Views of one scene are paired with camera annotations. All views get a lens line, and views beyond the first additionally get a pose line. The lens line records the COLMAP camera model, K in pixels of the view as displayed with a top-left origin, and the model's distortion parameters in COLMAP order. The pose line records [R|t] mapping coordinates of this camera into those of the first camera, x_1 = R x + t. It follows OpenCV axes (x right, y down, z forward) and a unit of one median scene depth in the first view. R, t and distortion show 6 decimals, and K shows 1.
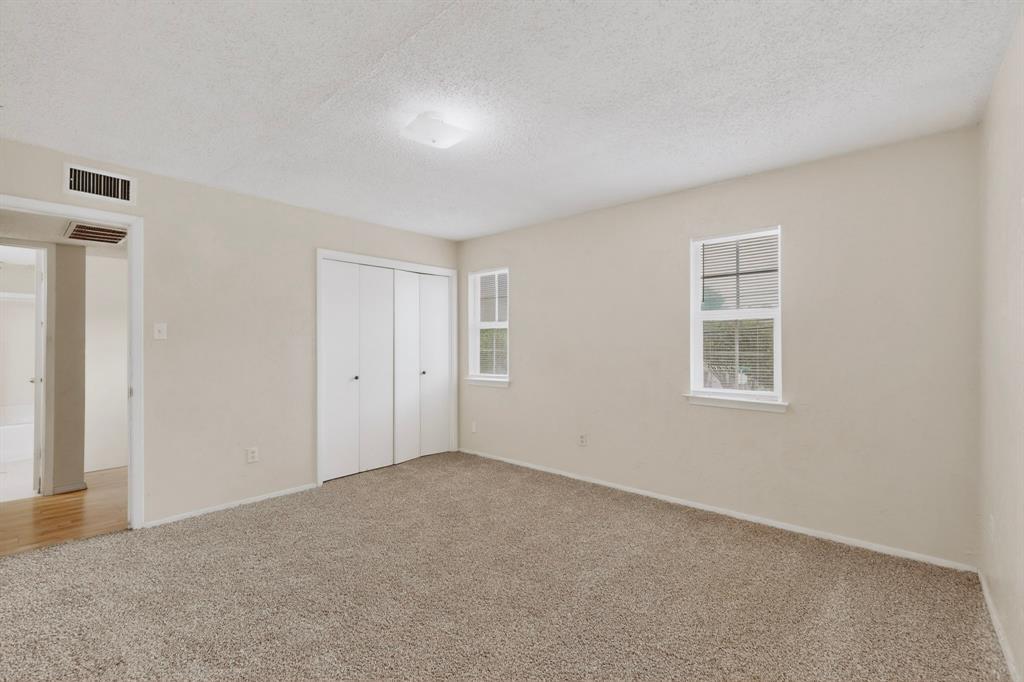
lens RADIAL K [[447.0, 0, 513.4], [0, 447.0, 343.3], [0, 0, 1]] dist [0.003878, 0.000127]
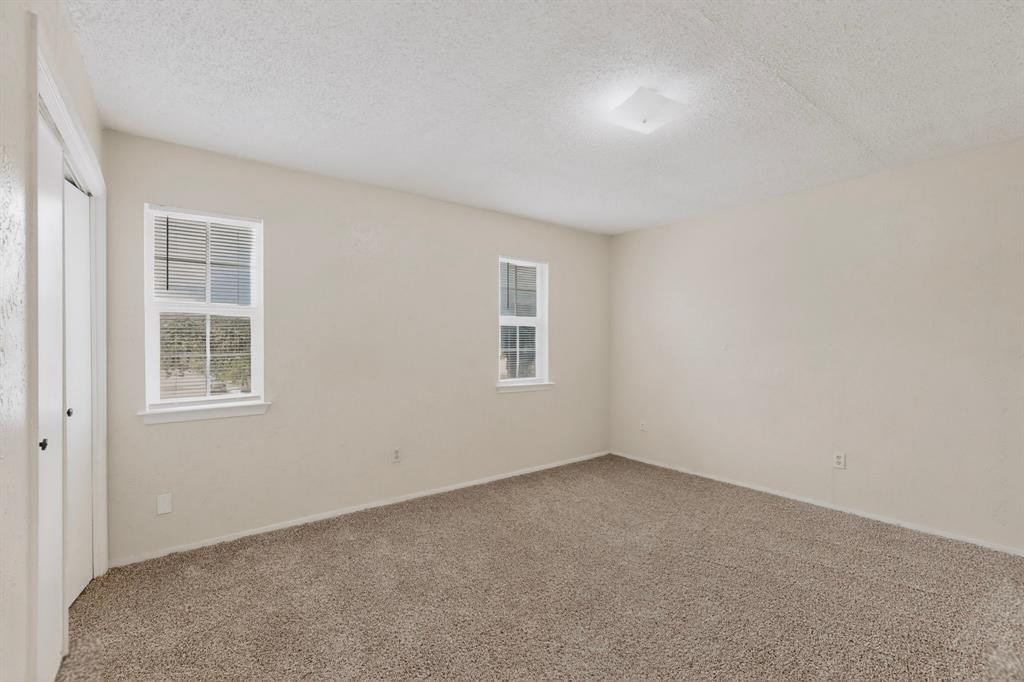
lens RADIAL K [[447.0, 0, 513.4], [0, 447.0, 343.3], [0, 0, 1]] dist [0.003878, 0.000127]
pose [[0.201886, -0.001822, 0.979407, -0.640404], [0.003029, 0.999995, 0.001236, 0.001354], [-0.979404, 0.002717, 0.201890, 0.608804]]
